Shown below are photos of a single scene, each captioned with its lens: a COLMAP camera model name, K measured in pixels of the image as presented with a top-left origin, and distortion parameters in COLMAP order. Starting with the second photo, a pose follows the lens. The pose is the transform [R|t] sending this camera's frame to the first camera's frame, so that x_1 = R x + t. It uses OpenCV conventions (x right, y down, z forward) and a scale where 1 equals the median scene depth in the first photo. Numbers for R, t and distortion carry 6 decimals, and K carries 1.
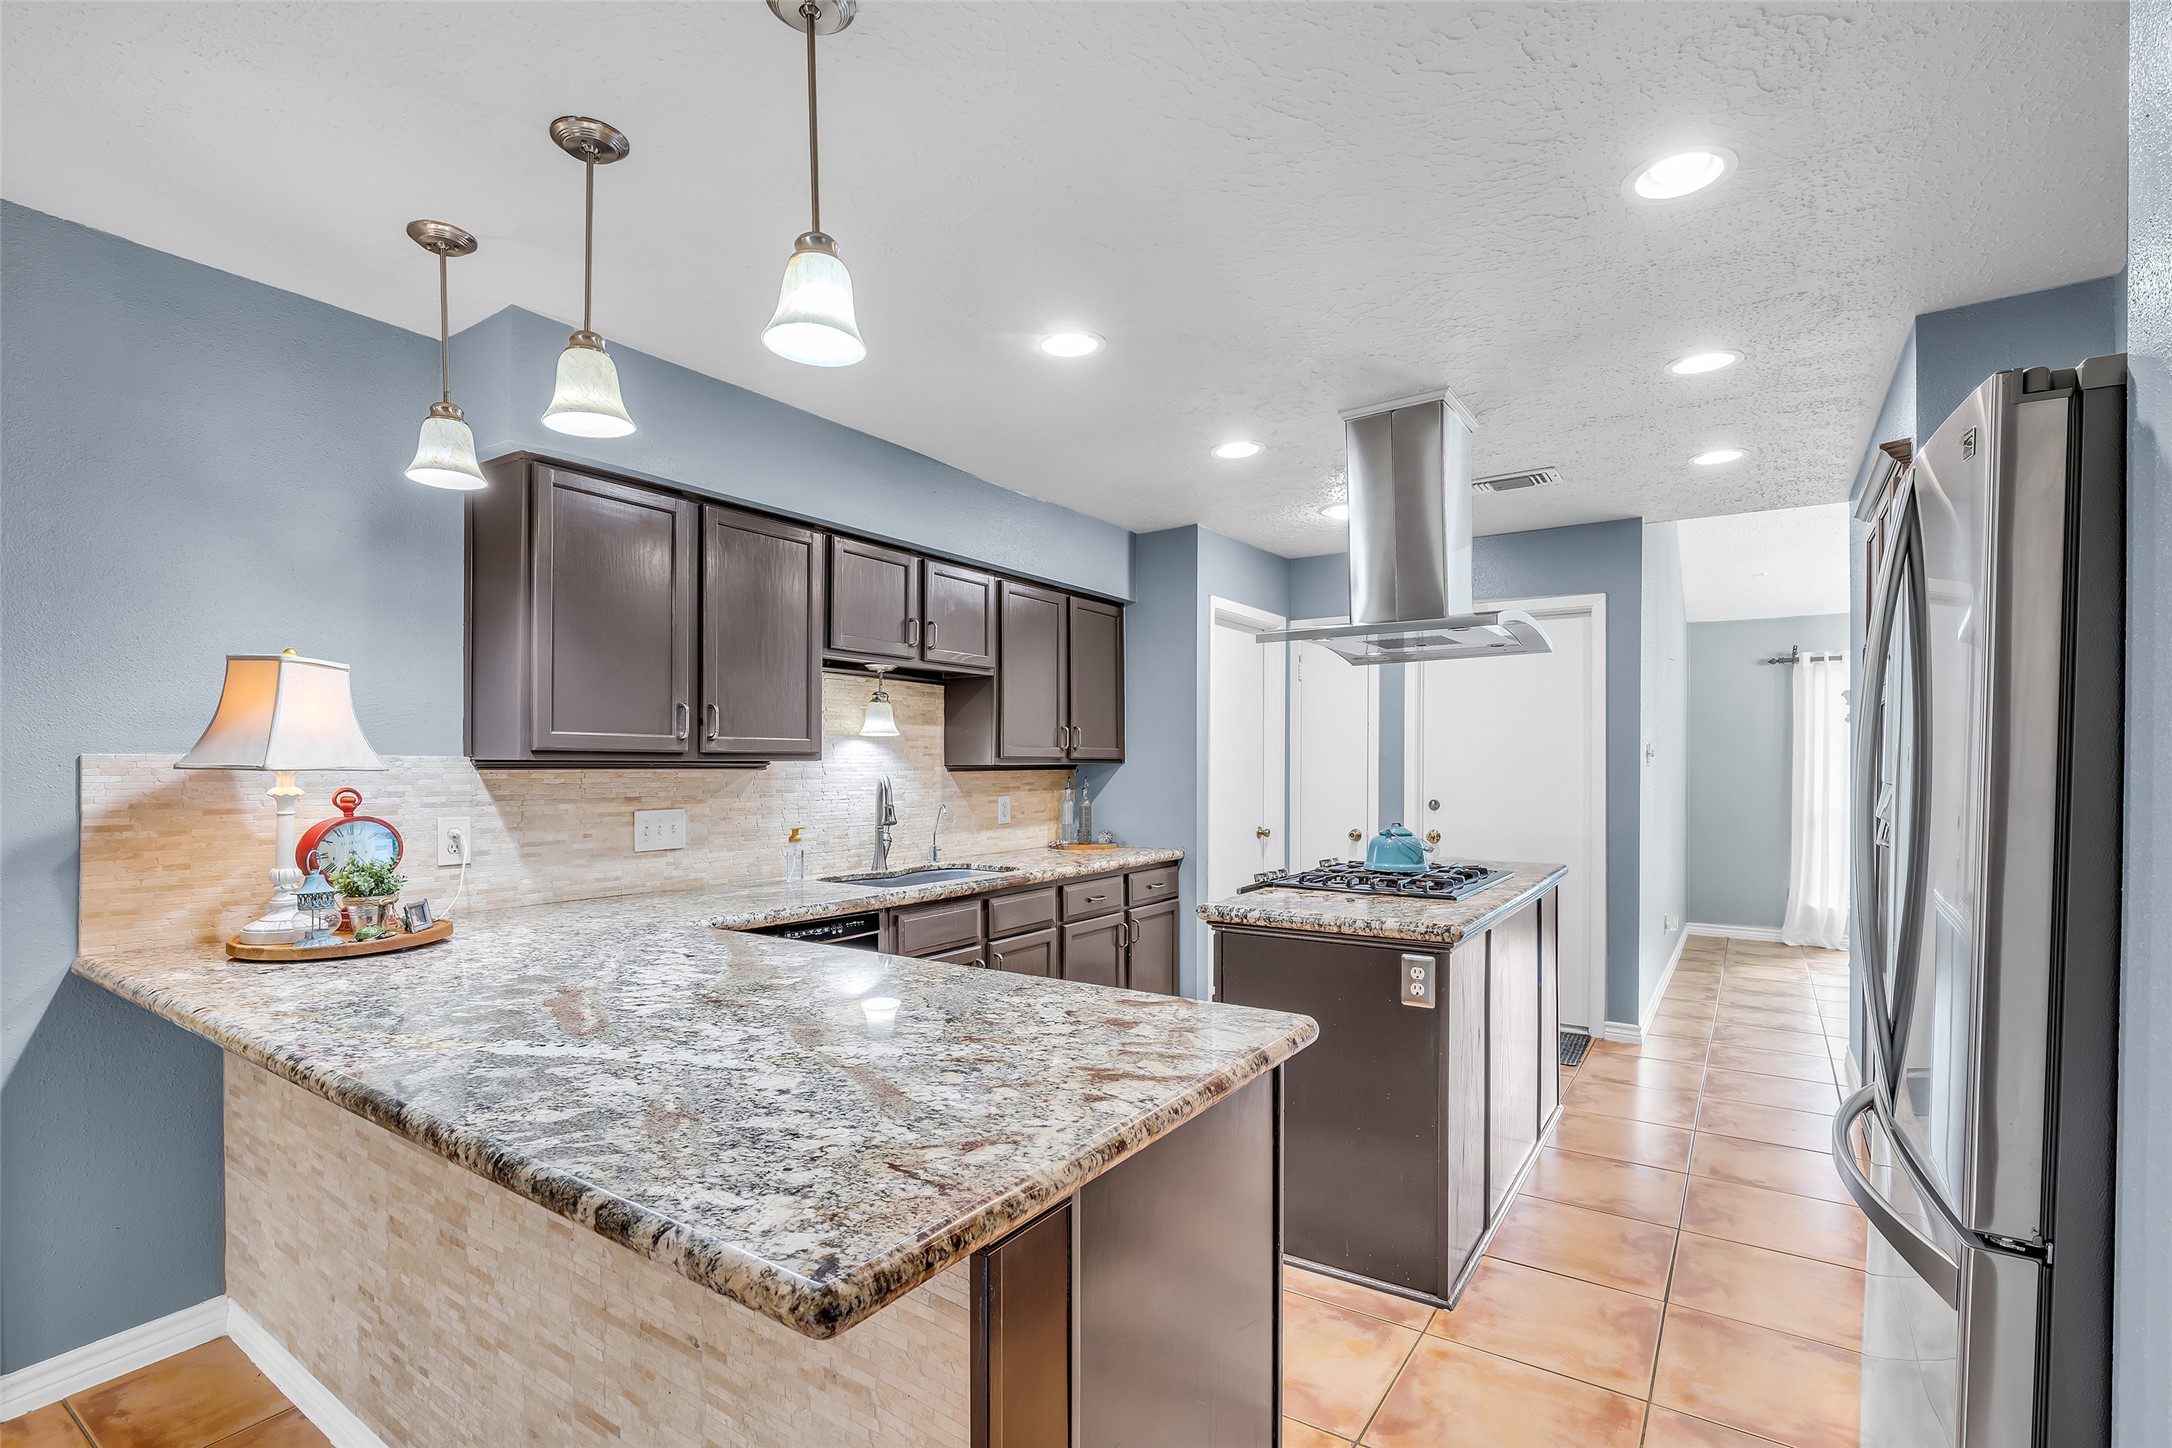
lens RADIAL K [[997.5, 0, 1086.8], [0, 997.5, 766.7], [0, 0, 1]] dist [-0.018712, 0.004707]
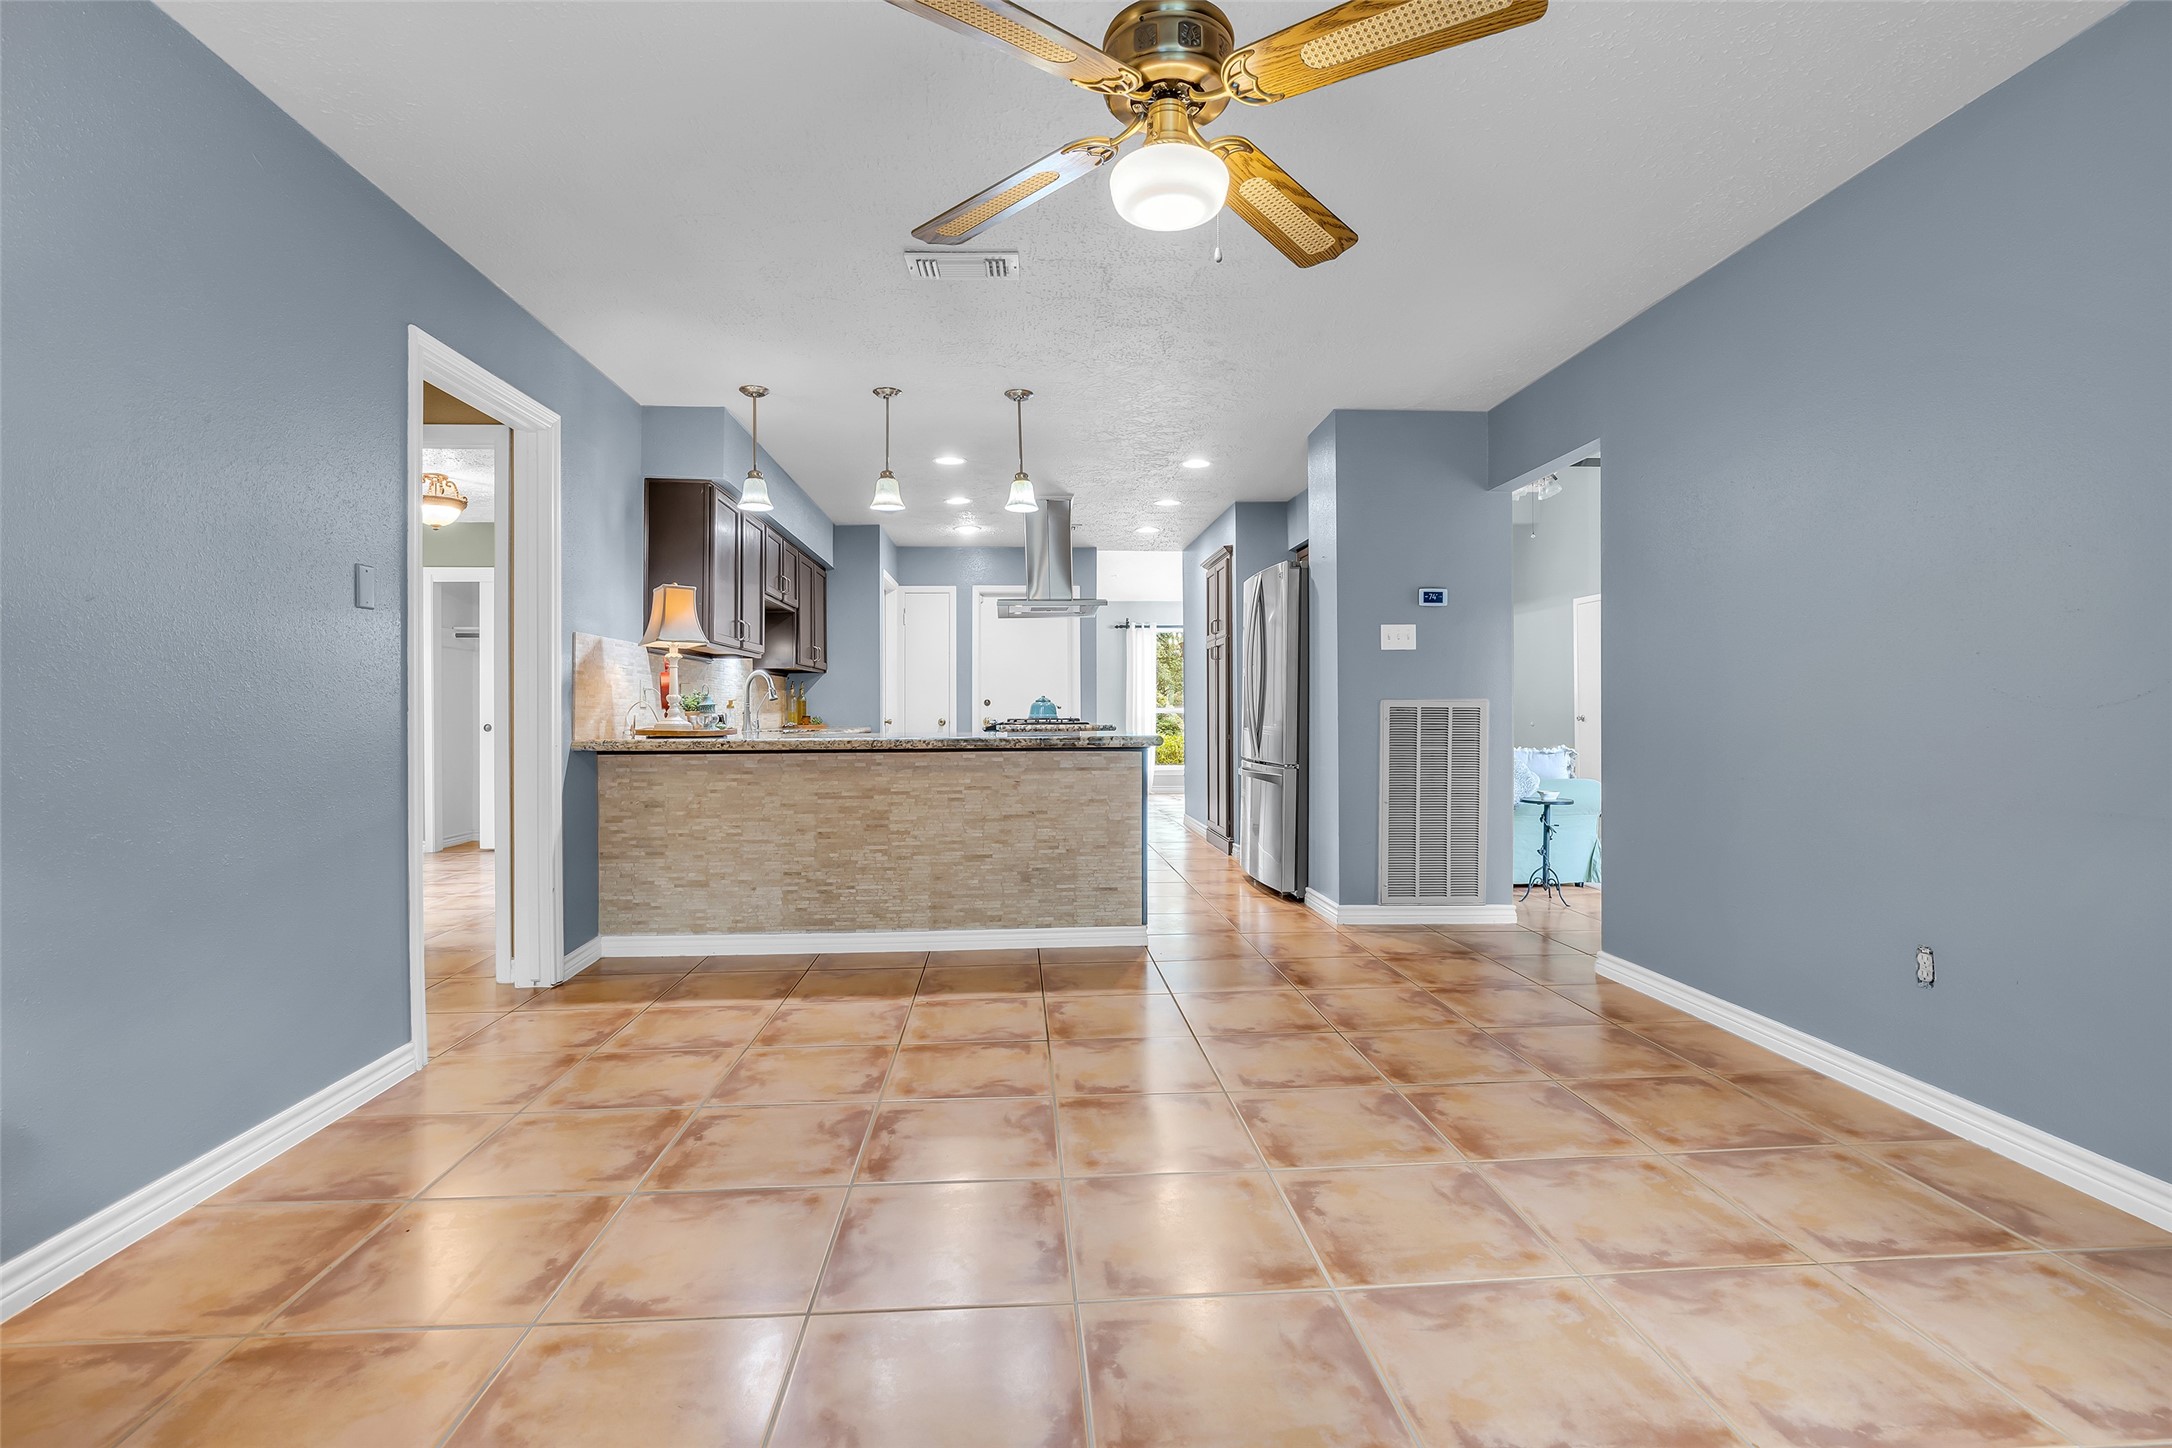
lens RADIAL K [[997.5, 0, 1079.5], [0, 997.5, 706.1], [0, 0, 1]] dist [-0.018712, 0.004707]
pose [[0.791004, 0.000621, 0.611810, -1.199874], [0.005569, 0.999951, -0.008216, 0.126495], [-0.611785, 0.009906, 0.790962, -0.921459]]
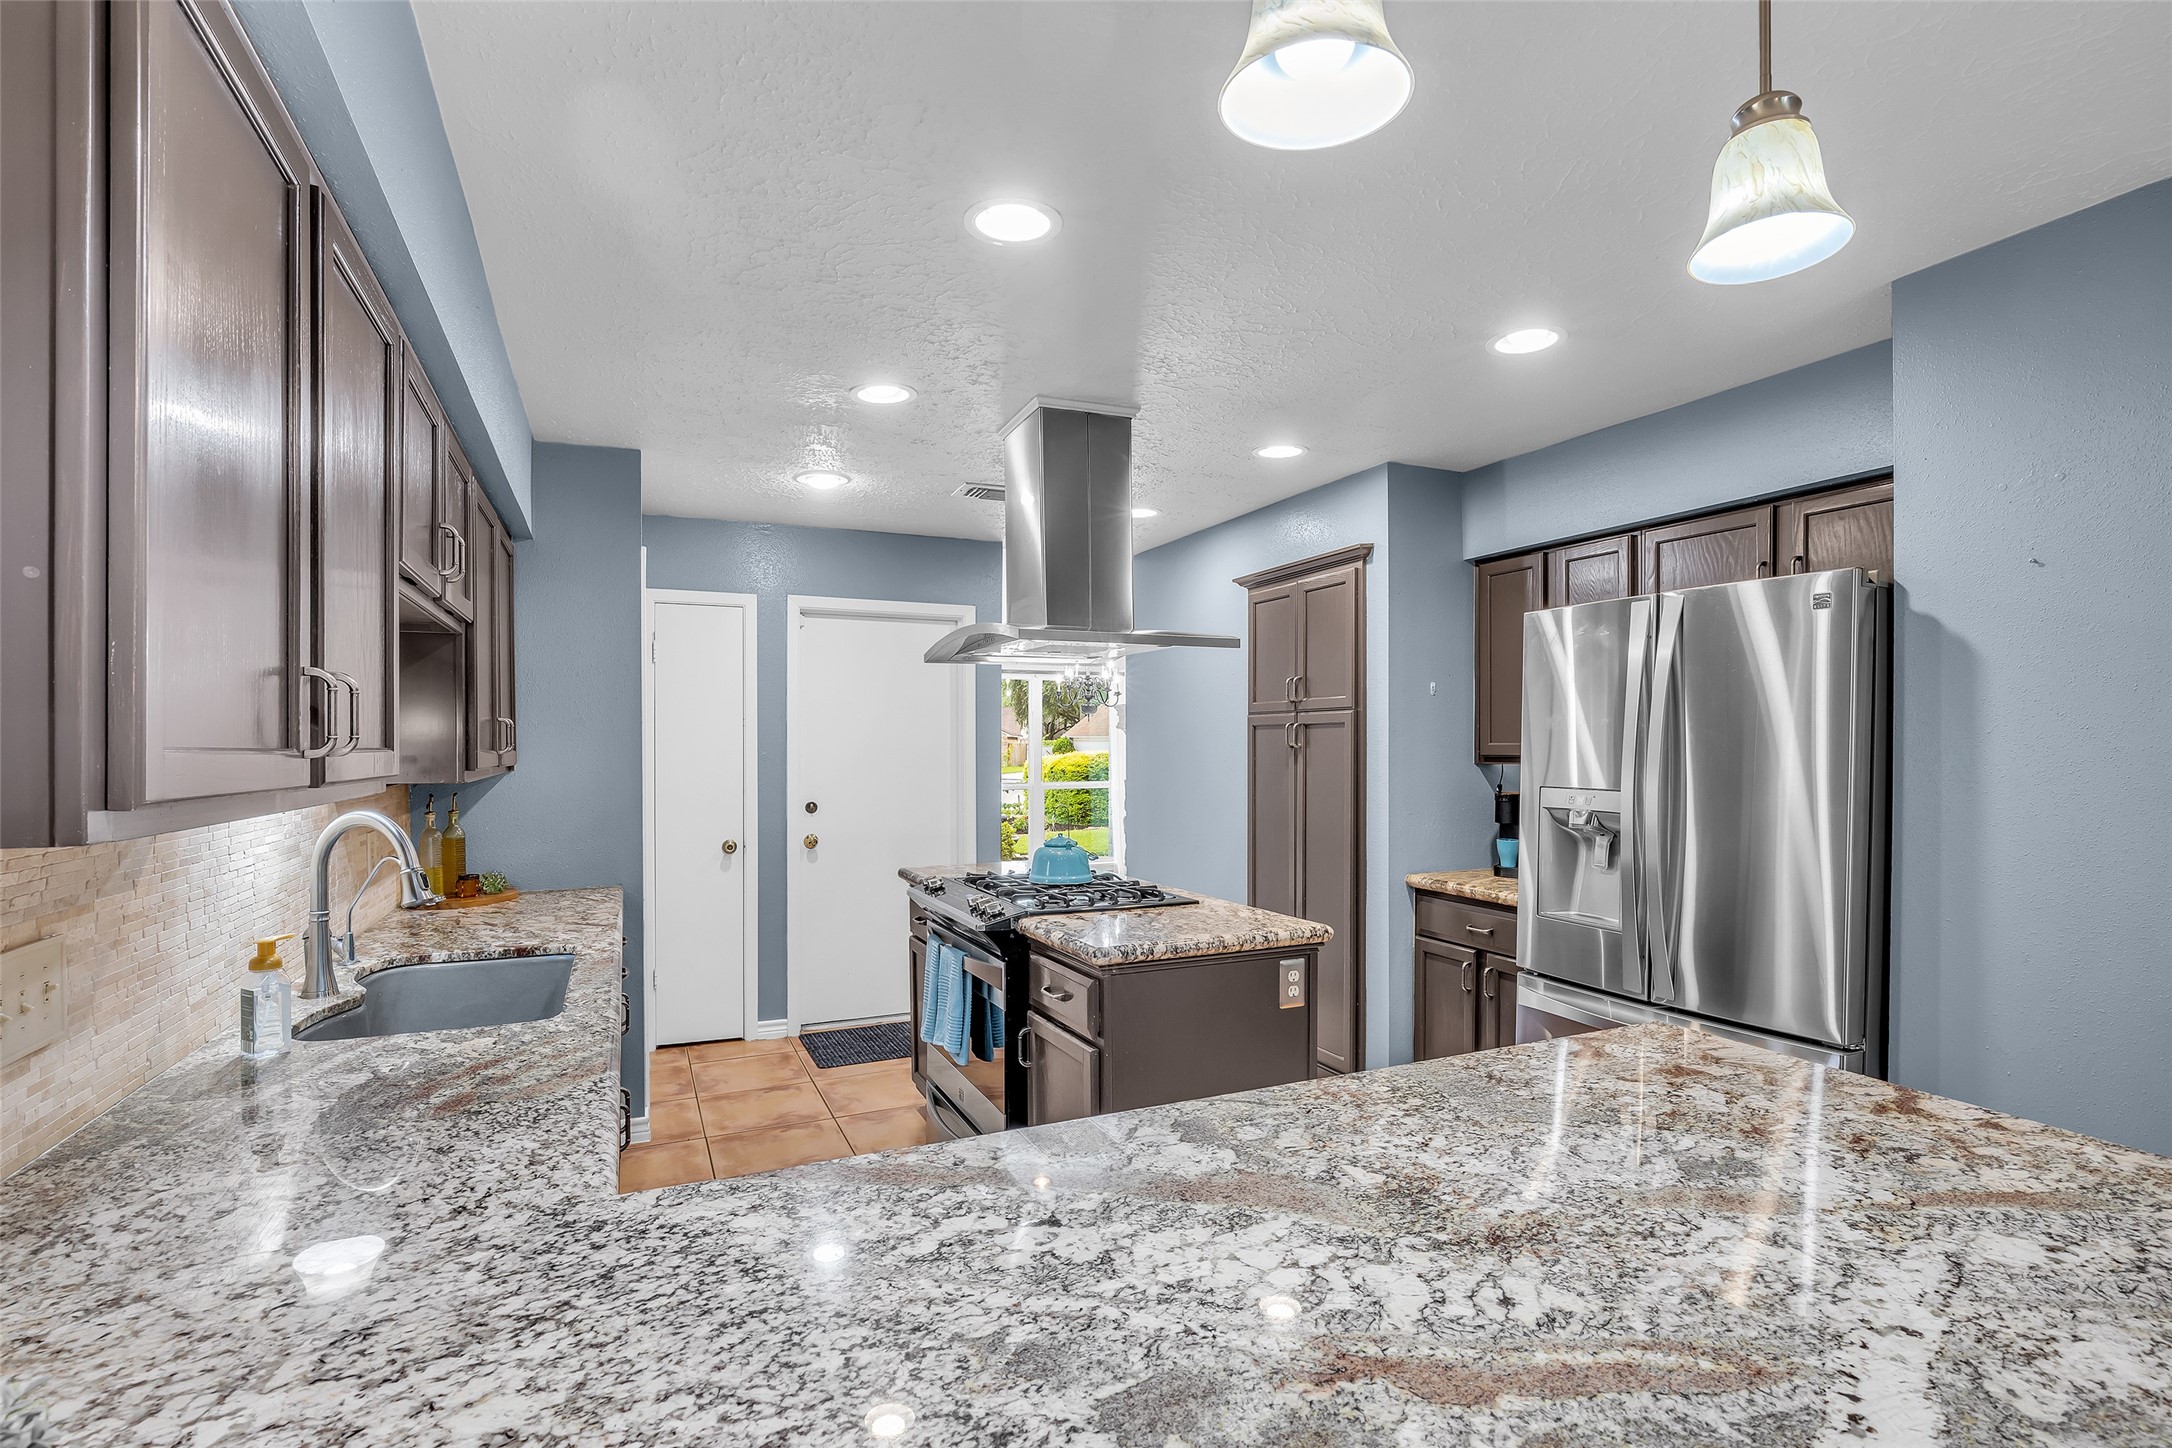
lens RADIAL K [[997.5, 0, 1070.5], [0, 997.5, 748.7], [0, 0, 1]] dist [-0.018712, 0.004707]
pose [[0.529234, -0.001406, 0.848475, -0.689341], [0.001543, 0.999999, 0.000694, -0.037616], [-0.848475, 0.000941, 0.529235, 0.621341]]
